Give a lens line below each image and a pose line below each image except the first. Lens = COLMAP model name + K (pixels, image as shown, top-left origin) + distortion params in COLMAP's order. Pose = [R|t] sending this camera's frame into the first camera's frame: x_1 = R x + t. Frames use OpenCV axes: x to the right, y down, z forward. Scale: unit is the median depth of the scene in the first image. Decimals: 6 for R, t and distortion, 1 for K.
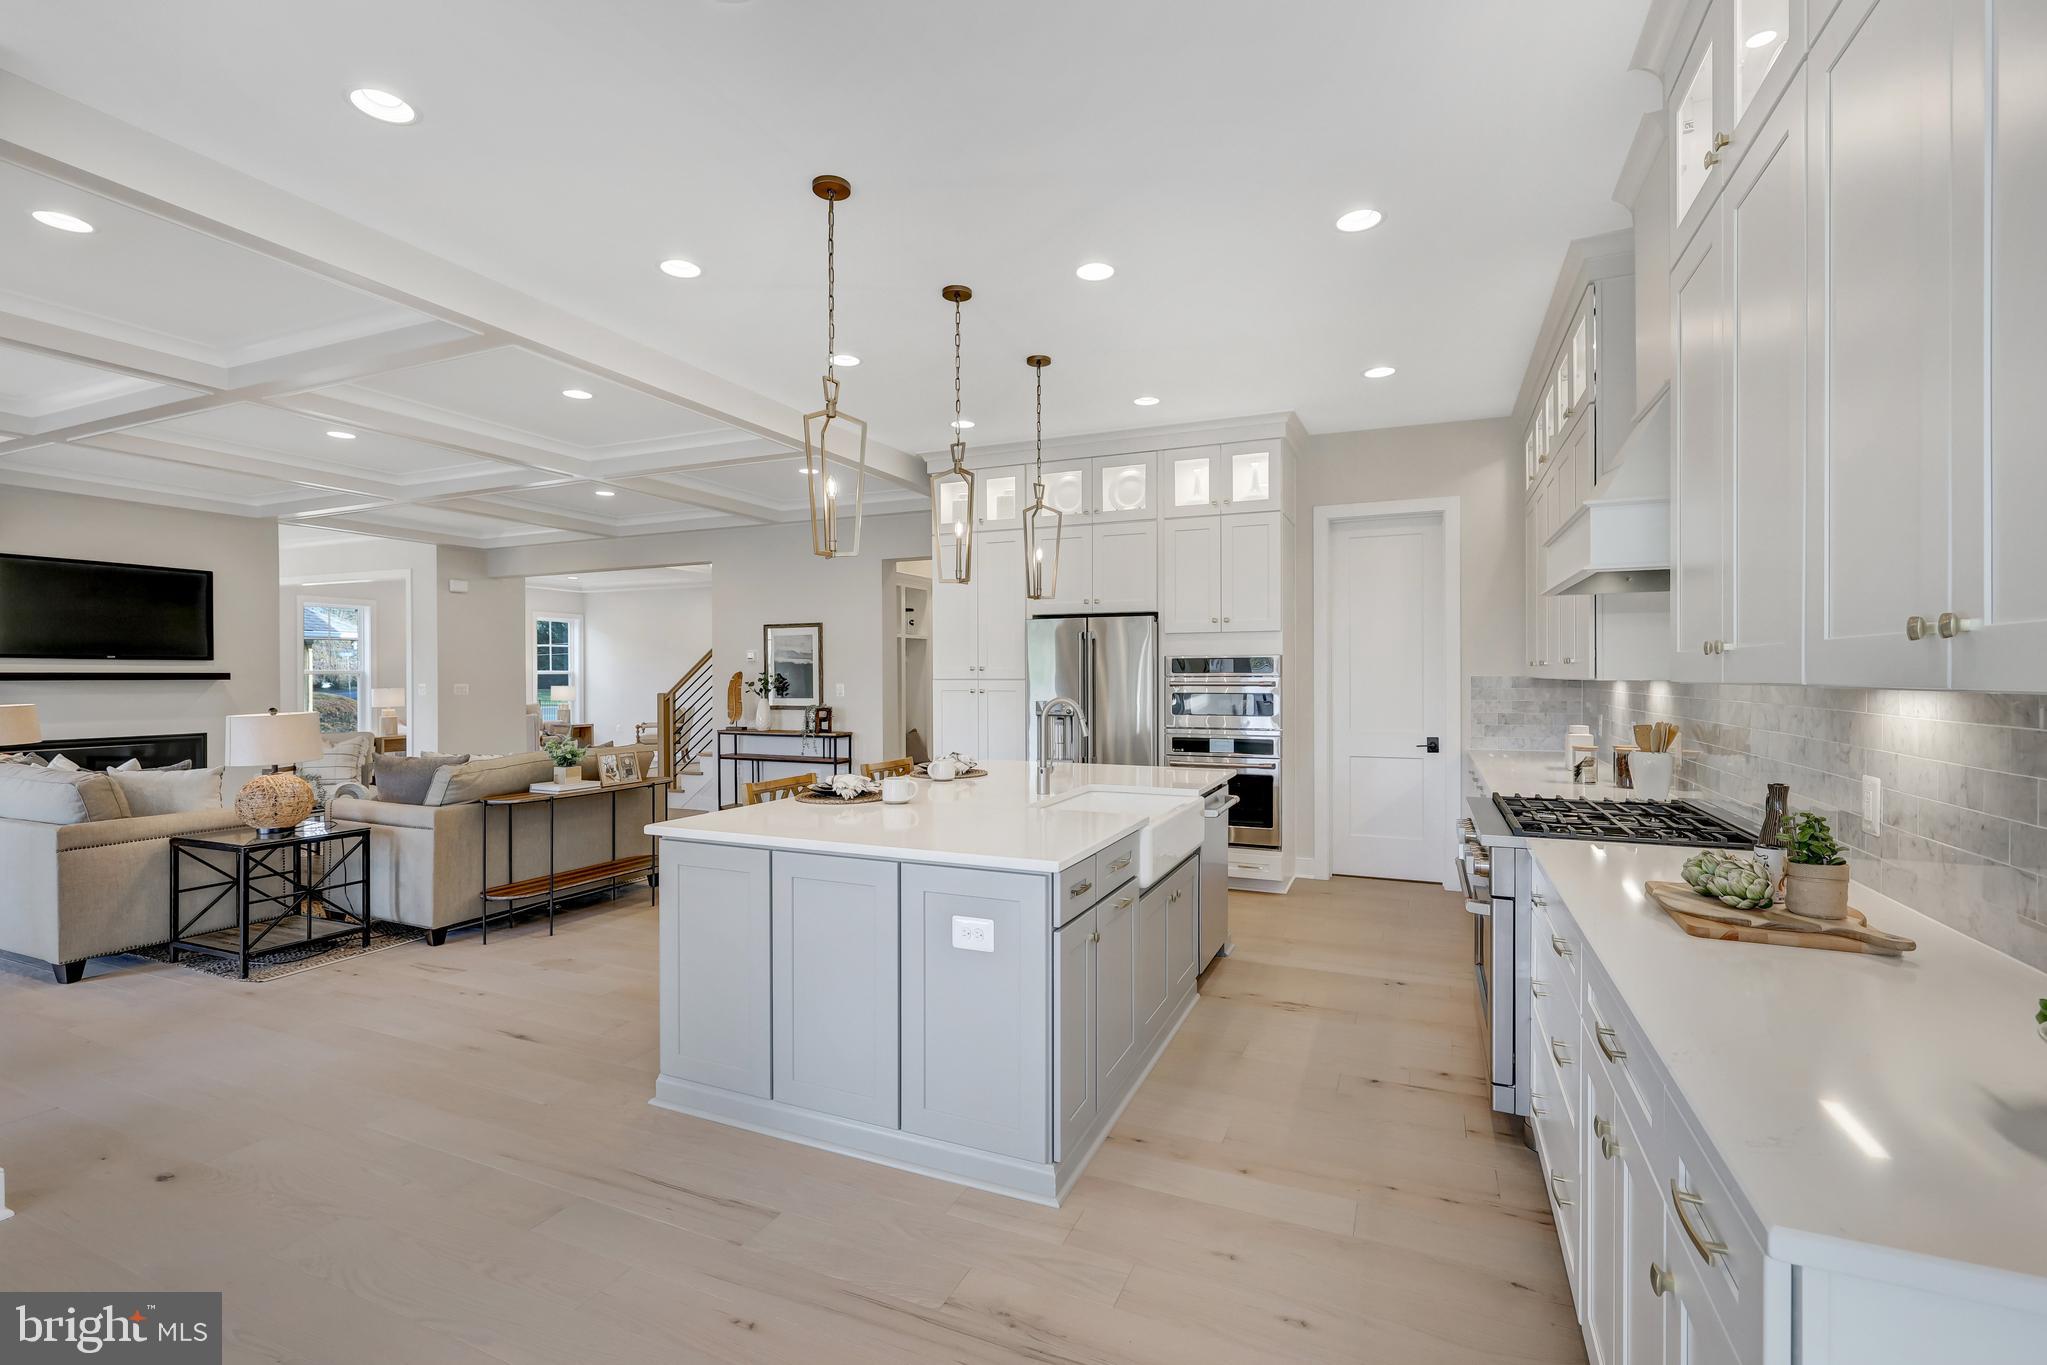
lens RADIAL K [[904.2, 0, 1015.5], [0, 904.2, 677.6], [0, 0, 1]] dist [0.001612, -0.000061]
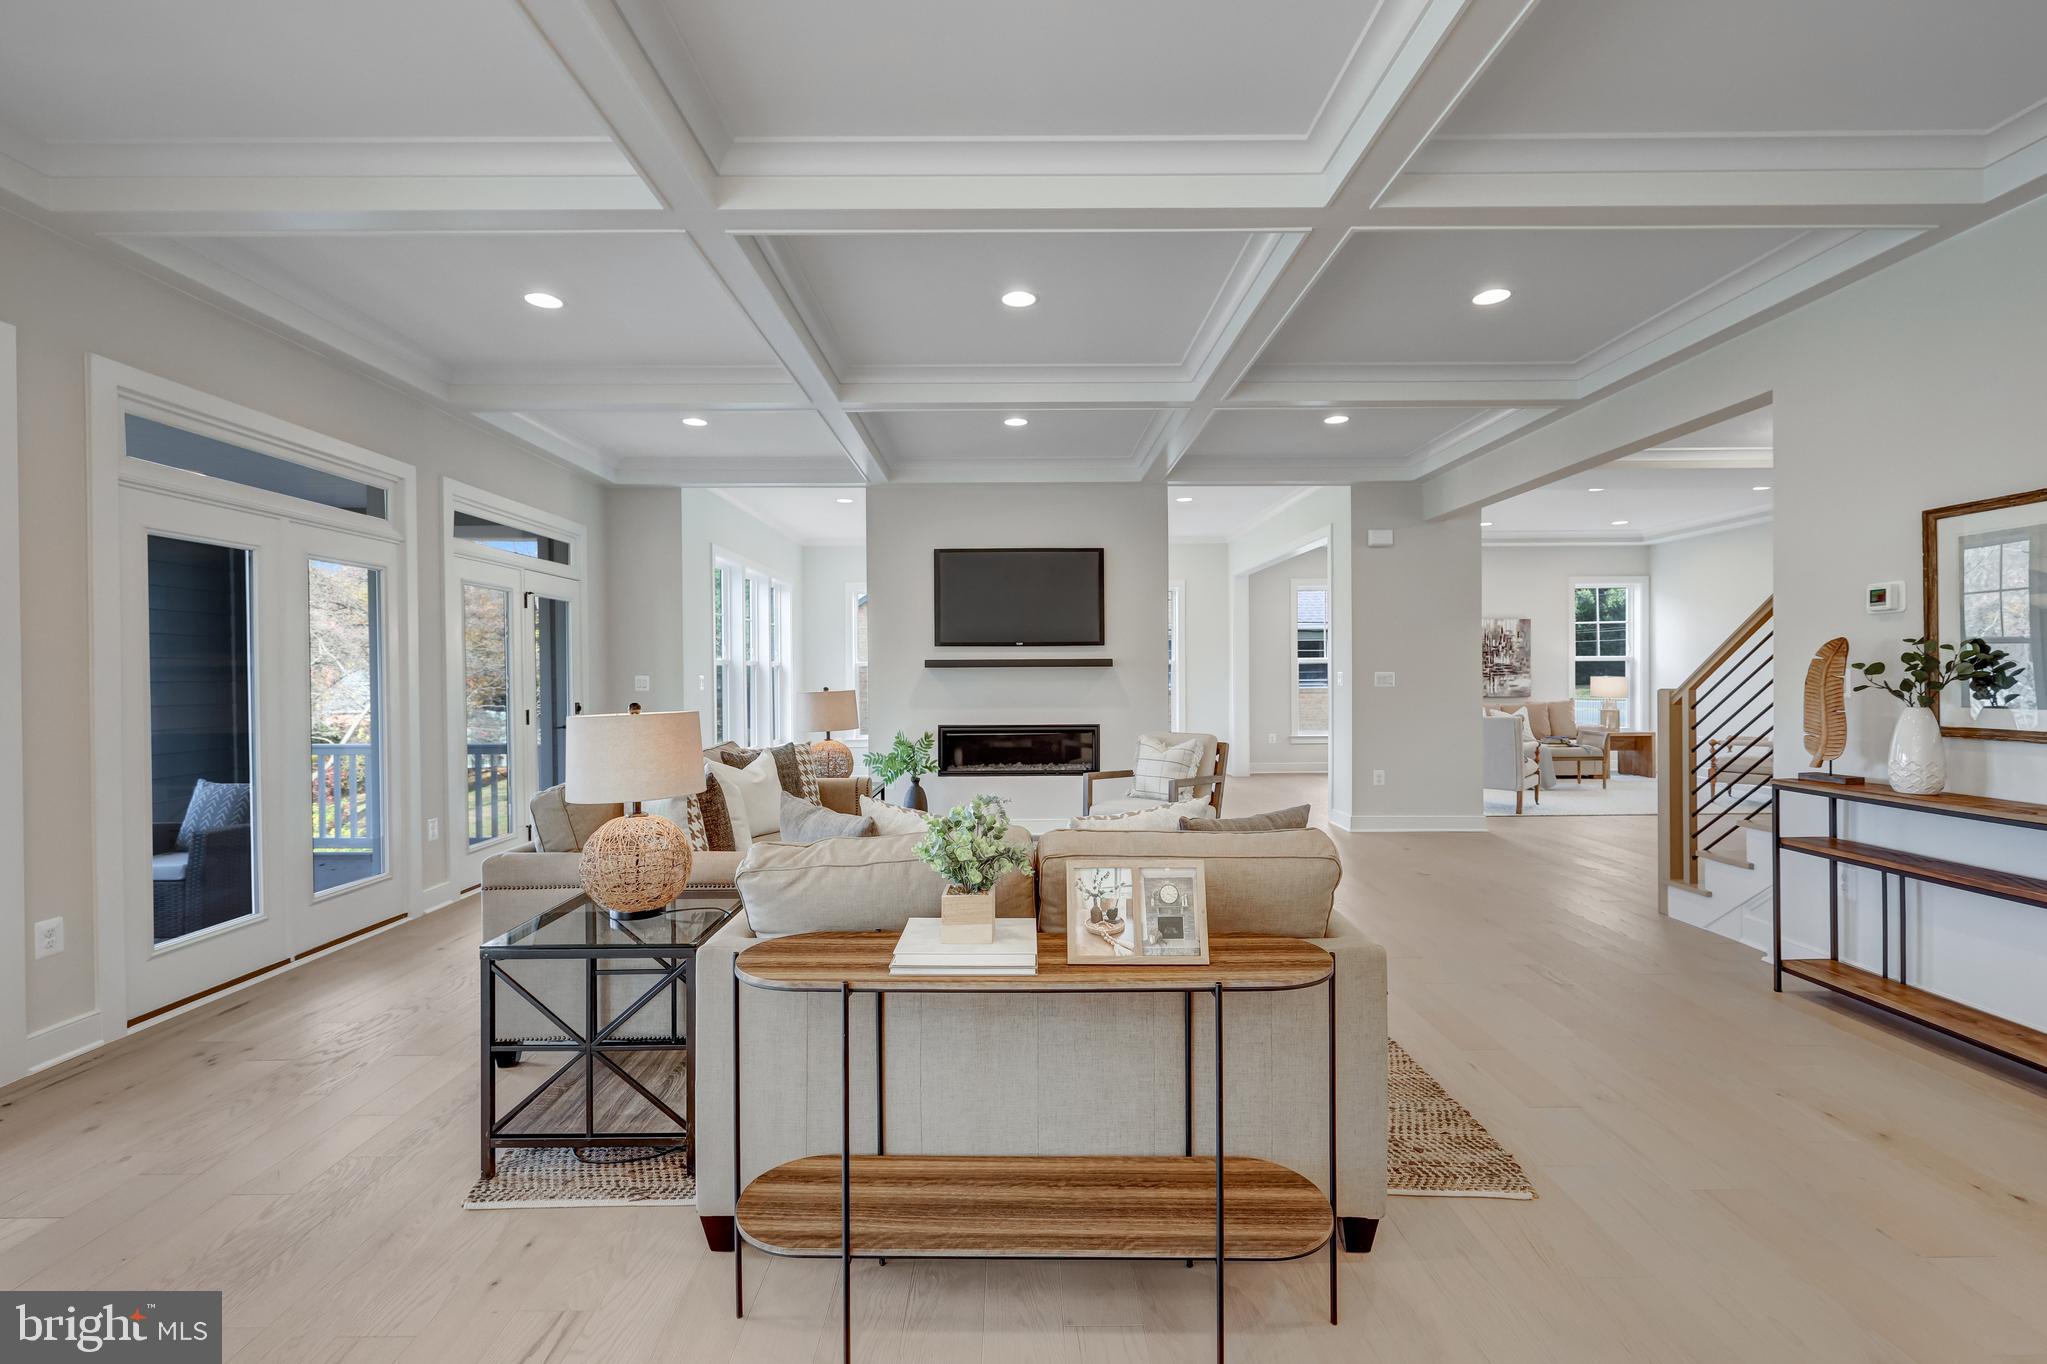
lens RADIAL K [[884.3, 0, 1022.5], [0, 884.3, 678.6], [0, 0, 1]] dist [0.002070, 0.000141]
pose [[0.414533, 0.004361, -0.910024, -0.106272], [0.004094, 0.999969, 0.006657, 0.007926], [0.910025, -0.006485, 0.414502, 0.550176]]
